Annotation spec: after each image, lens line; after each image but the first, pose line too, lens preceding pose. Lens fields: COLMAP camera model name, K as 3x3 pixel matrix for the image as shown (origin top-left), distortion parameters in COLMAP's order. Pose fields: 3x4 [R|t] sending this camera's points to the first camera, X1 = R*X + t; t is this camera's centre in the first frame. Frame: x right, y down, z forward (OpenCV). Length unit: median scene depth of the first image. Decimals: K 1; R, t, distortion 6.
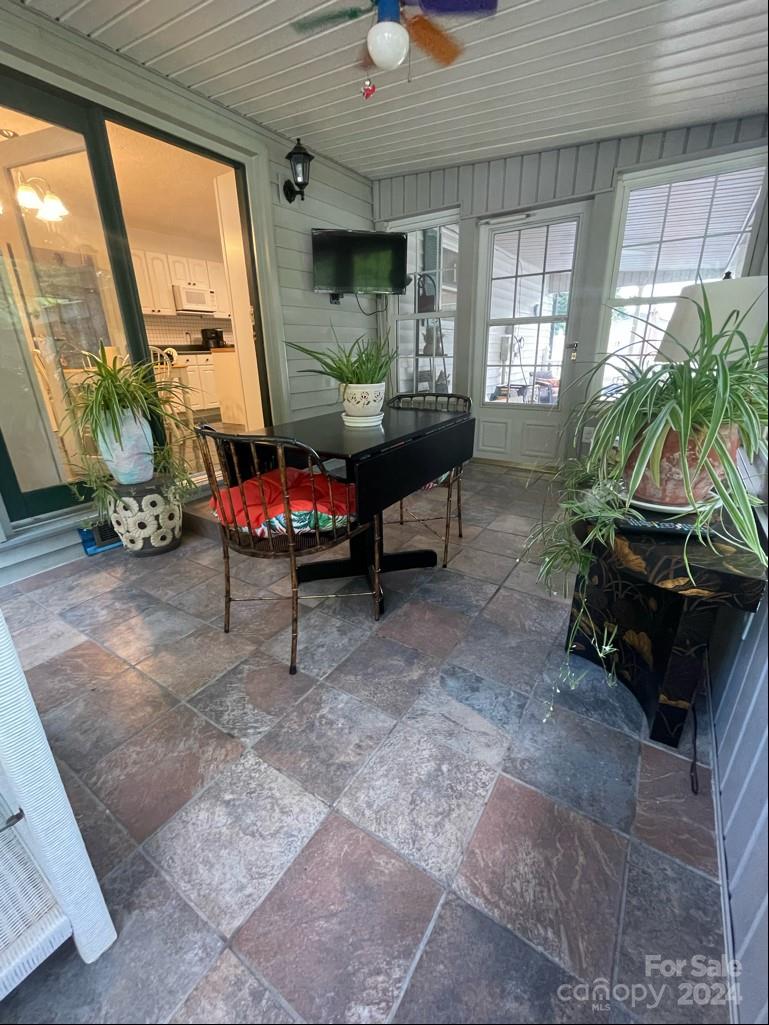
lens RADIAL K [[429.3, 0, 385.2], [0, 429.3, 504.5], [0, 0, 1]] dist [0.000160, 0.000046]
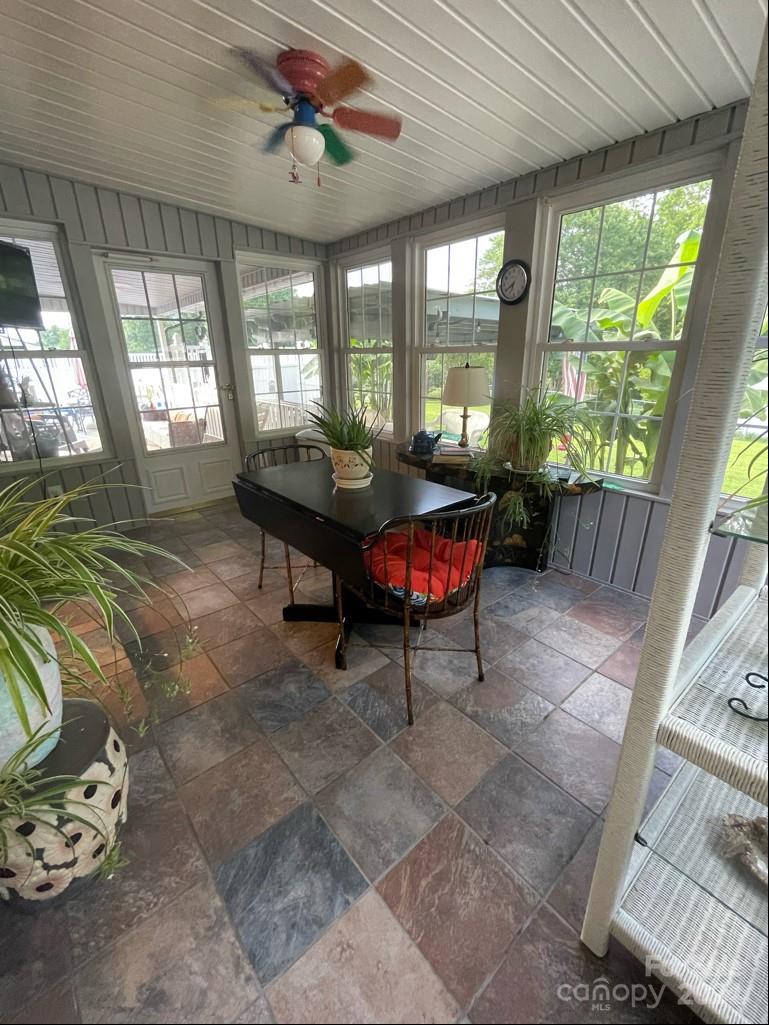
lens RADIAL K [[429.3, 0, 385.2], [0, 429.3, 504.5], [0, 0, 1]] dist [0.000160, 0.000046]
pose [[0.293885, -0.300181, 0.907482, -0.562975], [0.336589, 0.921096, 0.195681, -0.176012], [-0.894617, 0.247940, 0.371734, 0.305978]]
